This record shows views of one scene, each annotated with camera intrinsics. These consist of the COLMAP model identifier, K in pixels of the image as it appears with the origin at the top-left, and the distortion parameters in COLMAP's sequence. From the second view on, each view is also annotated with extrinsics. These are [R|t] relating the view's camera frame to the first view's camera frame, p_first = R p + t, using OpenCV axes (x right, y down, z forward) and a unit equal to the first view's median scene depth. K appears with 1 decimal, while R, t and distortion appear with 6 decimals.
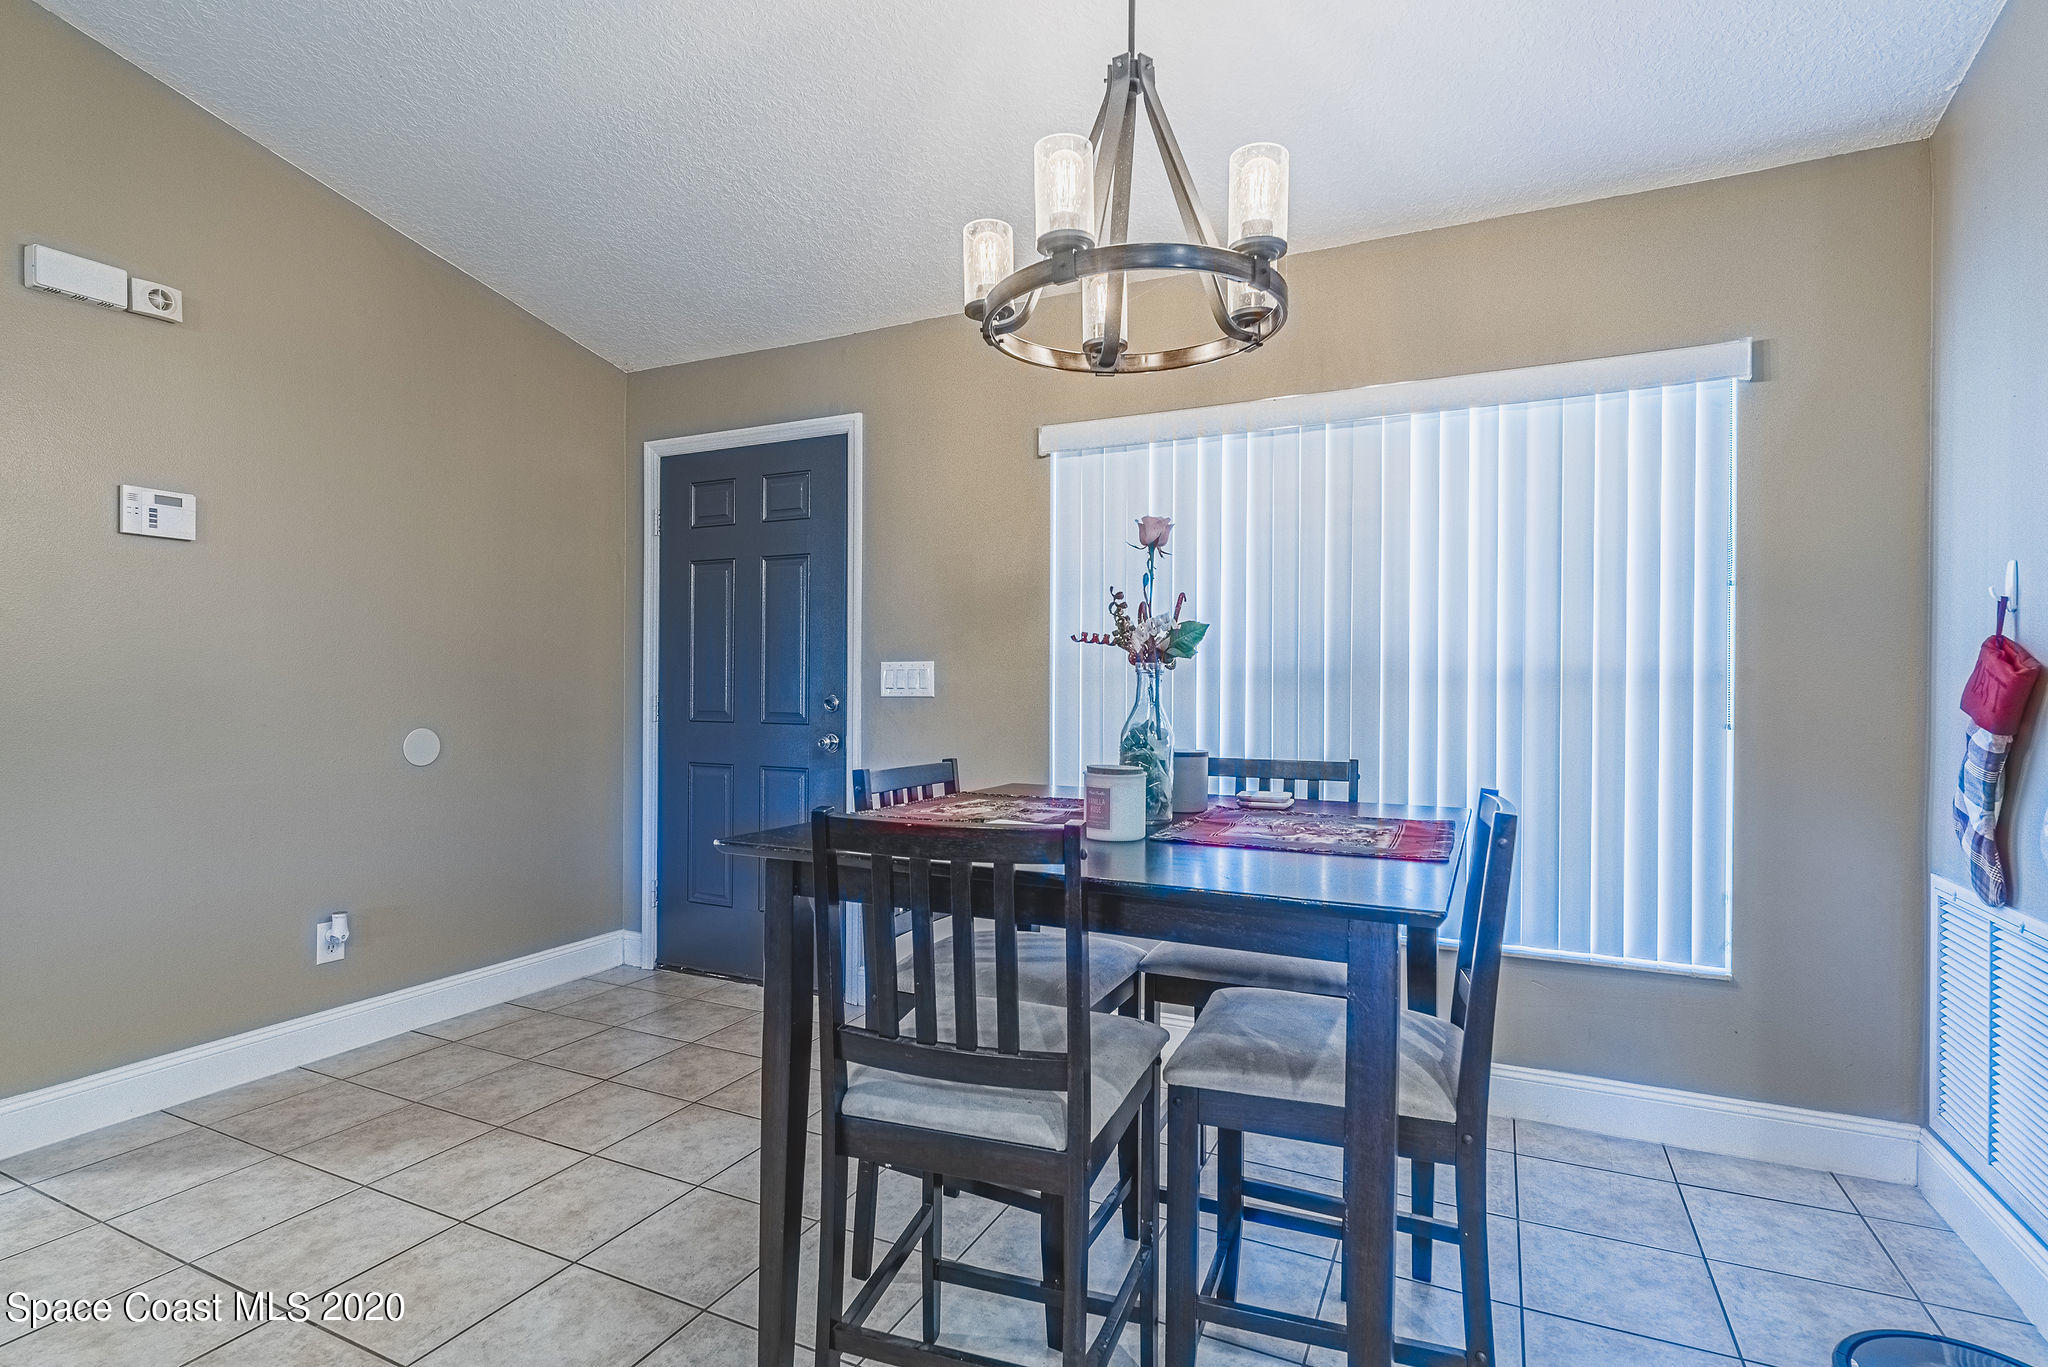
lens RADIAL K [[986.8, 0, 1022.2], [0, 986.8, 688.2], [0, 0, 1]] dist [-0.003869, -0.000412]
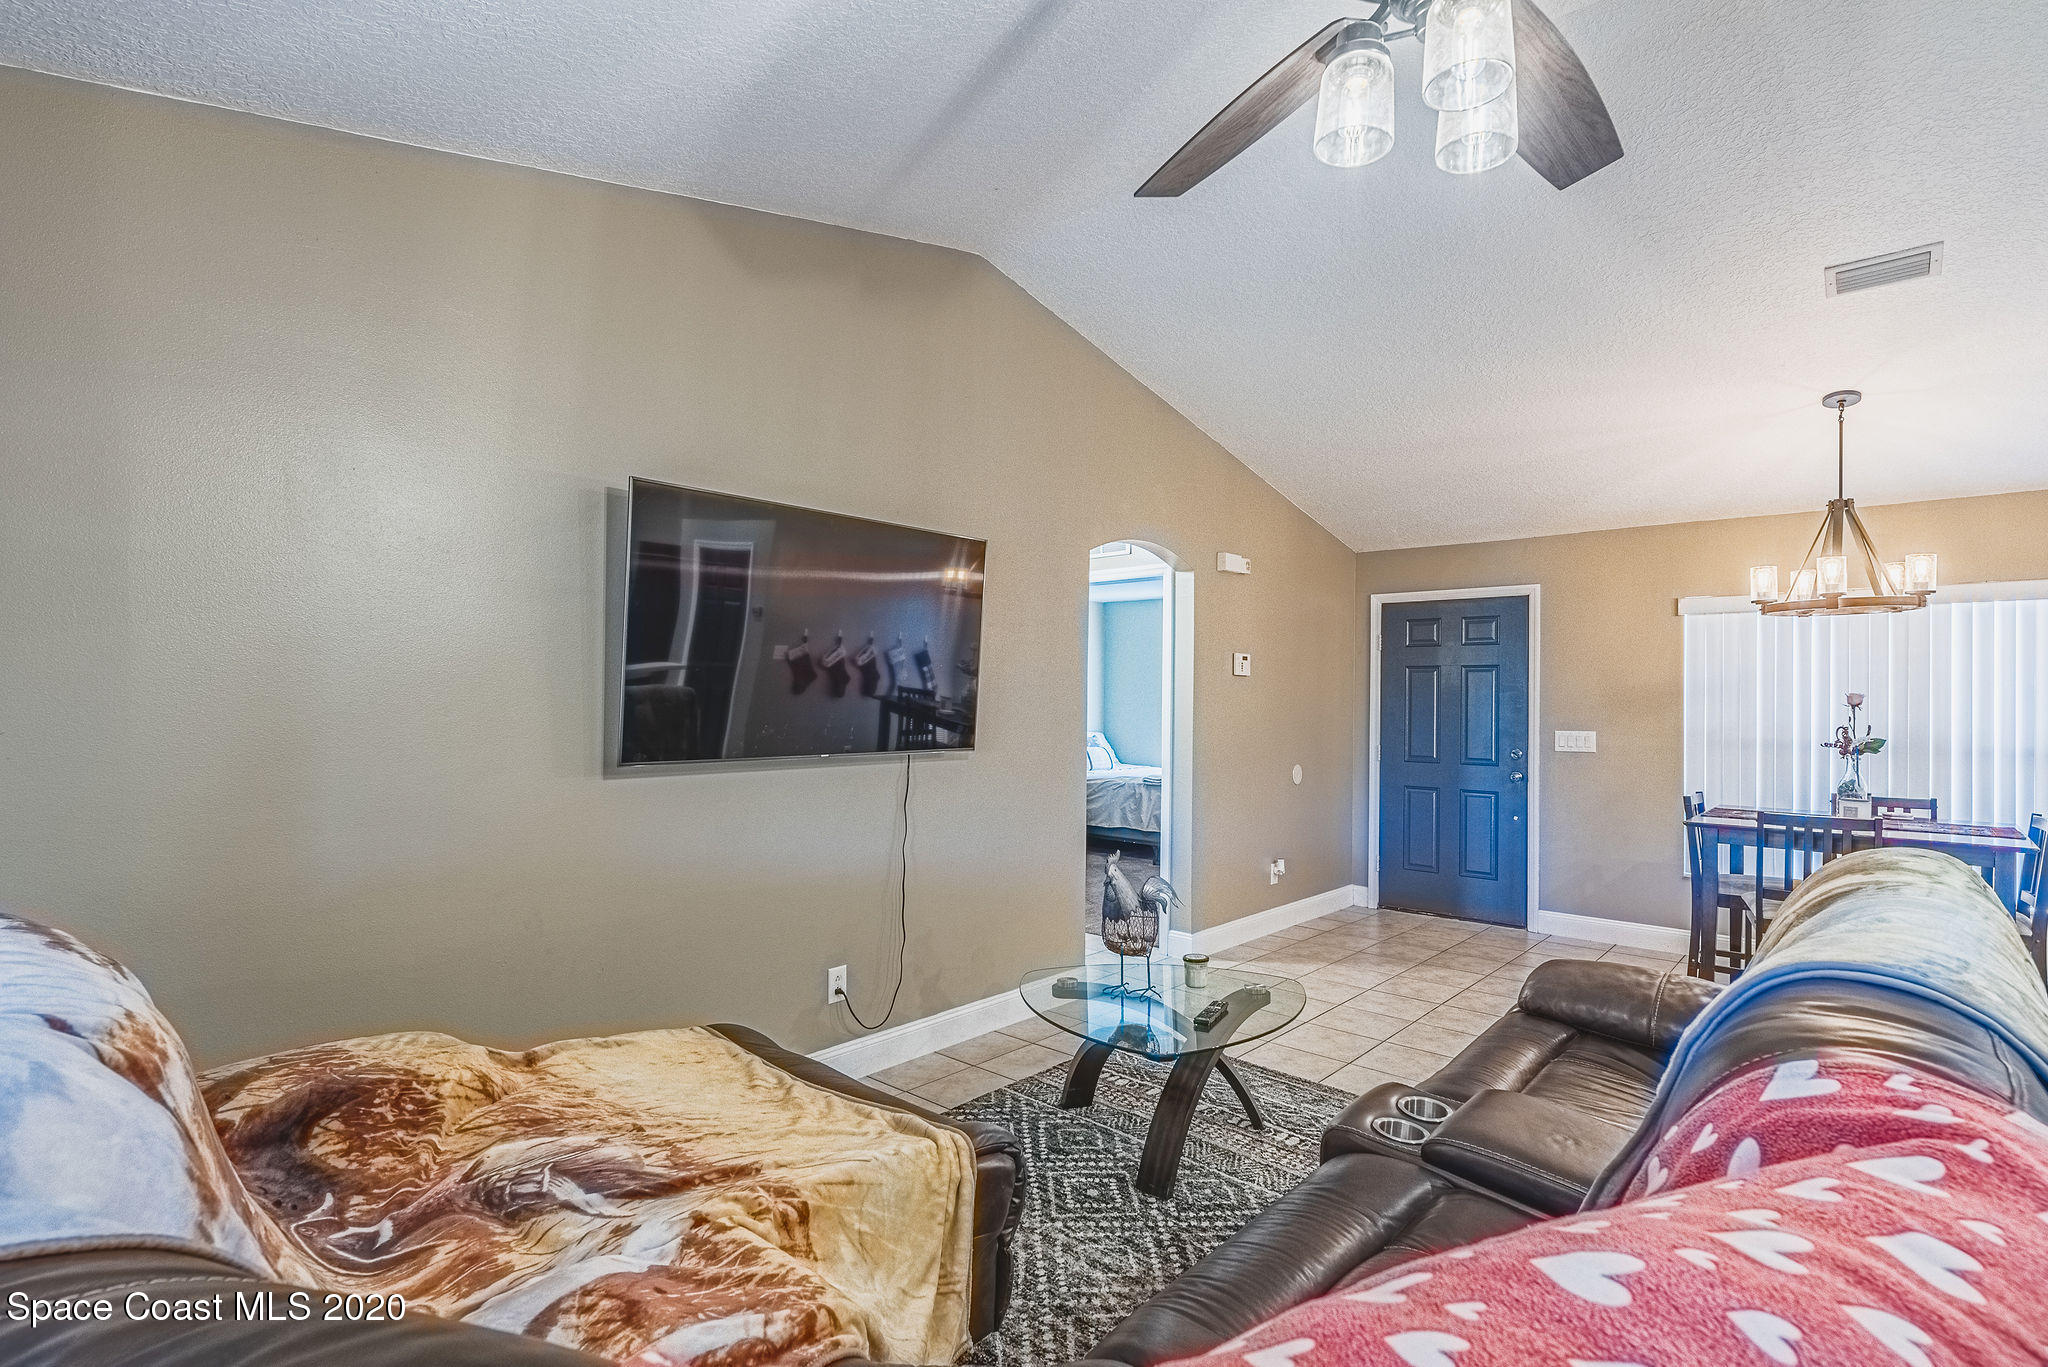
lens RADIAL K [[986.8, 0, 1022.2], [0, 986.8, 688.2], [0, 0, 1]] dist [-0.003869, -0.000412]
pose [[0.958874, 0.001674, -0.283827, -0.629959], [-0.007081, 0.999812, -0.018026, -0.072945], [0.283743, 0.019294, 0.958706, -1.036622]]
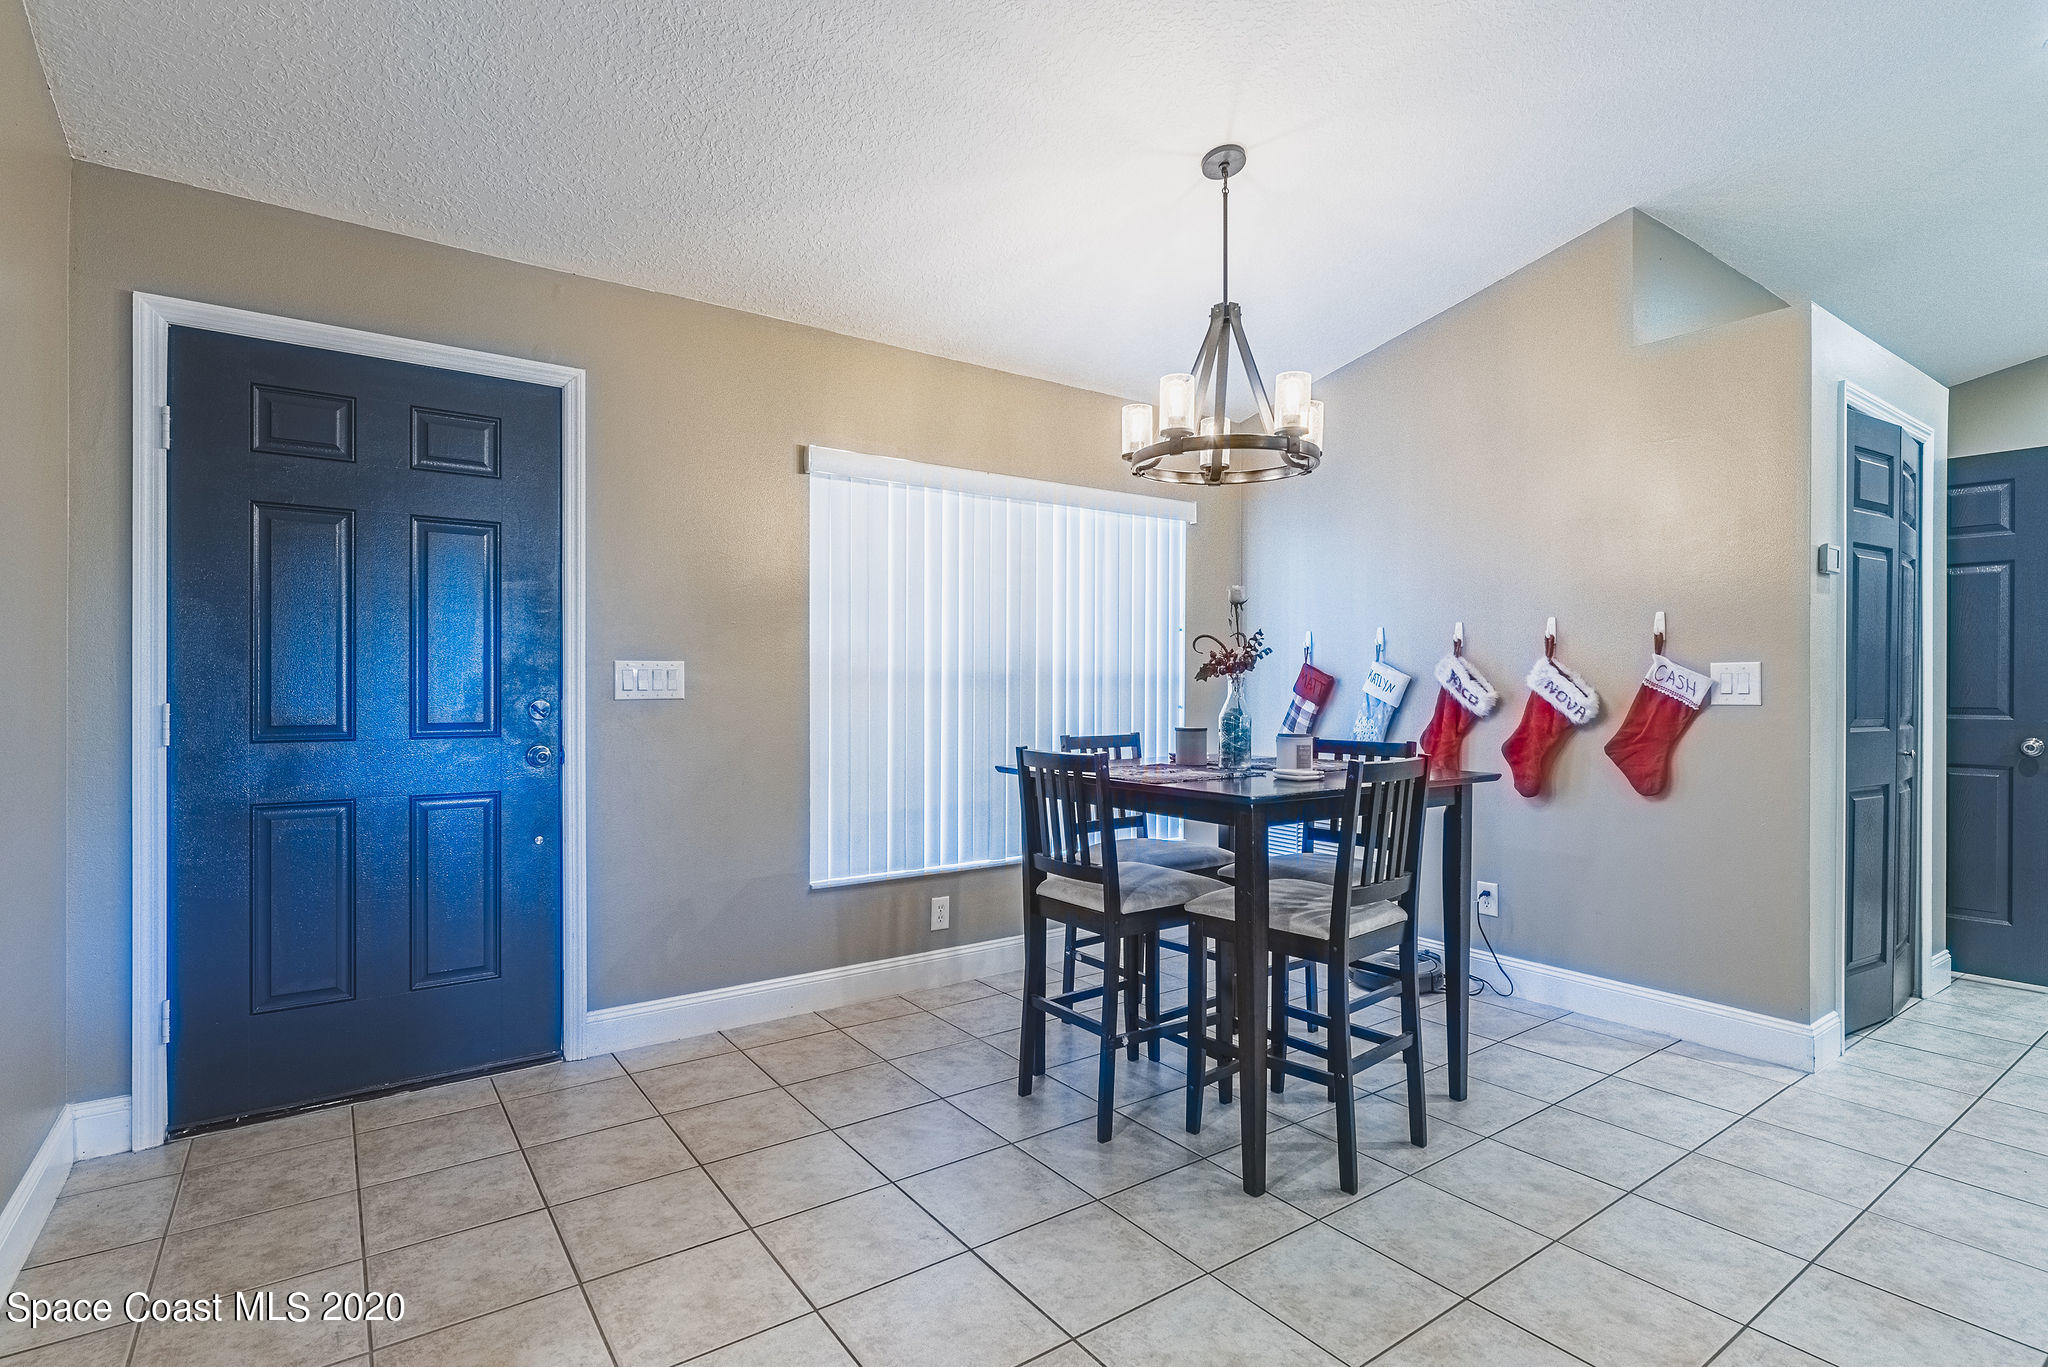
lens RADIAL K [[986.8, 0, 1022.2], [0, 986.8, 688.2], [0, 0, 1]] dist [-0.003869, -0.000412]
pose [[0.483519, -0.006022, 0.875313, -0.860620], [0.003856, 0.999981, 0.004749, -0.005291], [-0.875326, 0.001079, 0.483533, 0.294671]]
